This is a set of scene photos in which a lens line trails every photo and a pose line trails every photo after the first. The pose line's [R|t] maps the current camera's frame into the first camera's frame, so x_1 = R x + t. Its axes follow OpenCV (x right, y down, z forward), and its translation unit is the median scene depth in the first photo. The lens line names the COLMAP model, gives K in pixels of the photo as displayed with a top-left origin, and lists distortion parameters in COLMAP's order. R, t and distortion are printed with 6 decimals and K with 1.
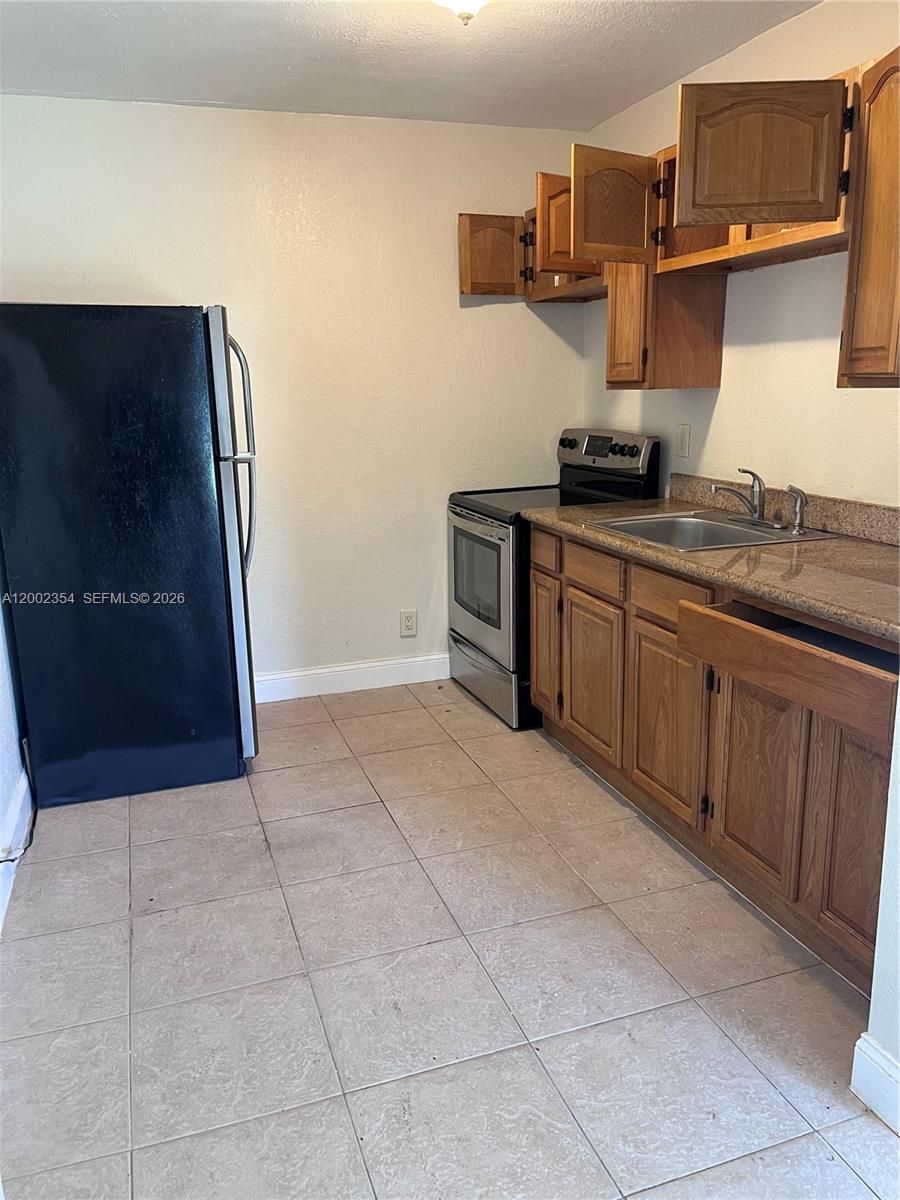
lens RADIAL K [[893.8, 0, 450.0], [0, 893.8, 600.0], [0, 0, 1]] dist [0.065238, -0.107690]
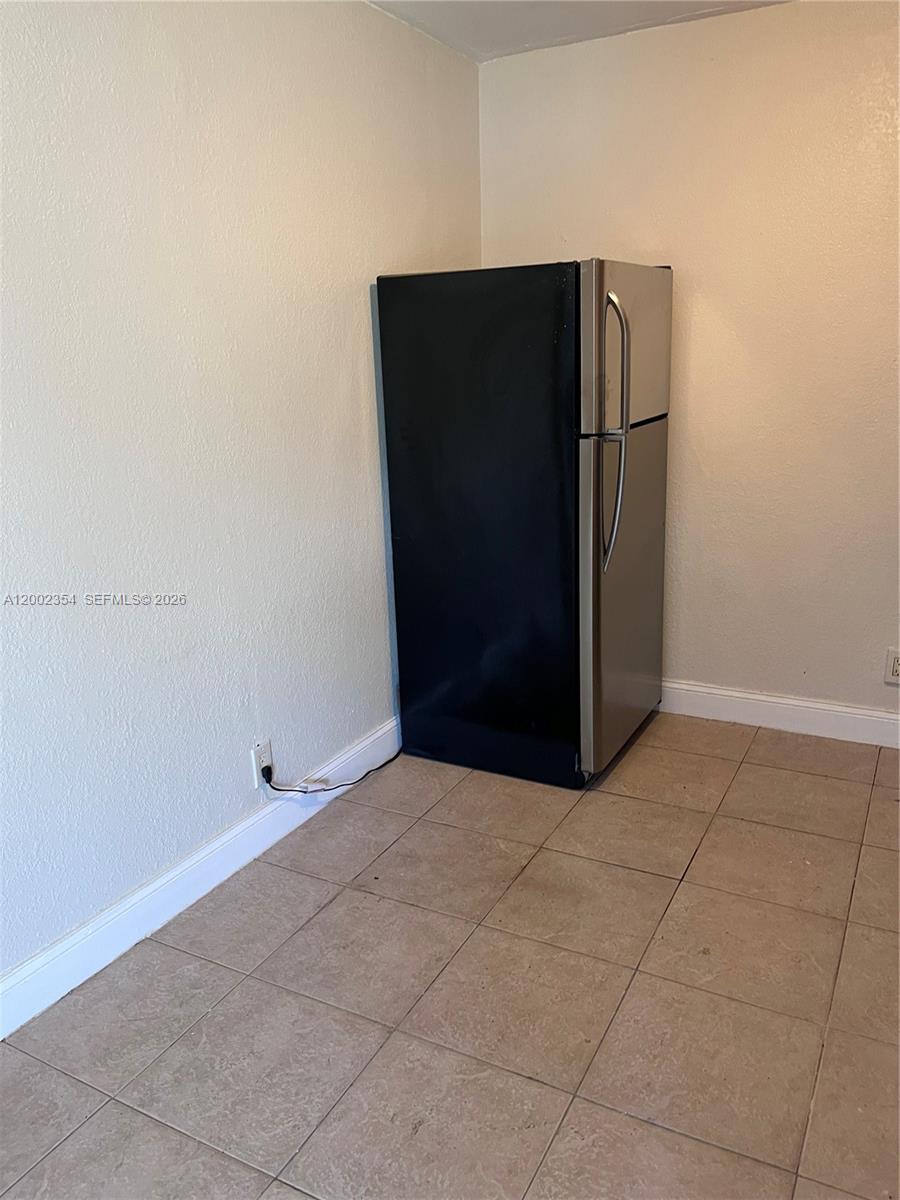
lens RADIAL K [[893.8, 0, 450.0], [0, 893.8, 600.0], [0, 0, 1]] dist [0.065238, -0.107690]
pose [[0.676699, 0.188849, -0.711628, 0.344611], [-0.154738, 0.981437, 0.113306, -0.086725], [0.719816, 0.033441, 0.693359, 0.334317]]
